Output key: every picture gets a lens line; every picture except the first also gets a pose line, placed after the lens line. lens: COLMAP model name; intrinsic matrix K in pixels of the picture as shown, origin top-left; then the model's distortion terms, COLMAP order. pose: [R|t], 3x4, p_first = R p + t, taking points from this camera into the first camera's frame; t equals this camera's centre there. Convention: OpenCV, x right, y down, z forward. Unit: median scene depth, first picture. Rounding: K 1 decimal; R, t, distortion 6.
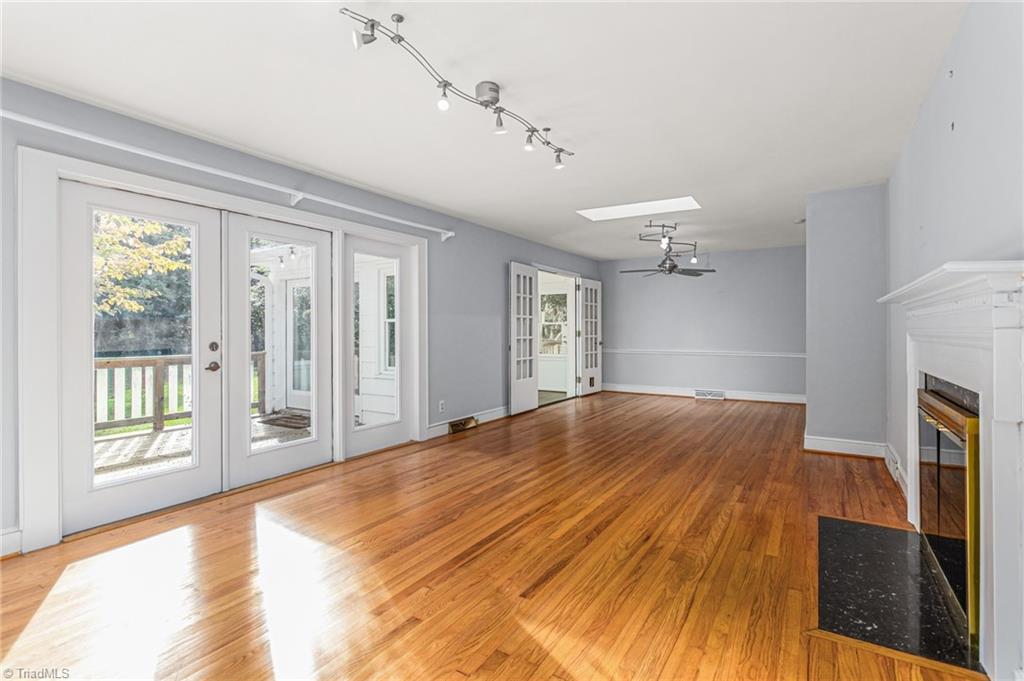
lens RADIAL K [[495.8, 0, 515.3], [0, 495.8, 329.8], [0, 0, 1]] dist [-0.006875, 0.005117]
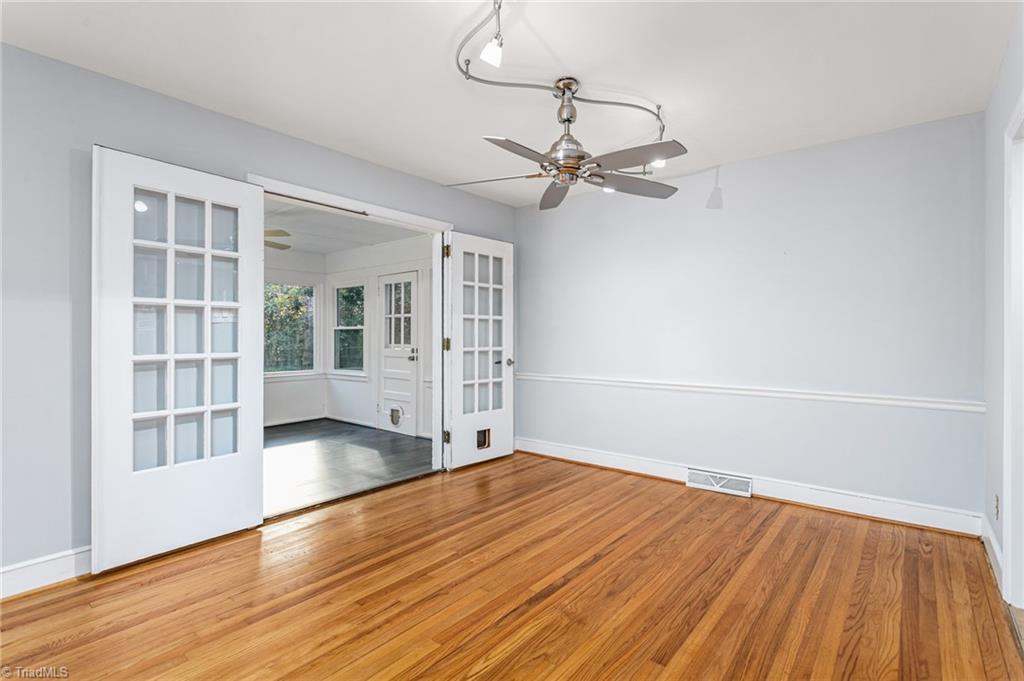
lens RADIAL K [[495.8, 0, 516.2], [0, 495.8, 337.1], [0, 0, 1]] dist [-0.006875, 0.005117]
pose [[0.992896, 0.003412, -0.118936, 0.554804], [-0.003001, 0.999989, 0.003639, -0.001257], [0.118947, -0.003256, 0.992895, 1.124244]]
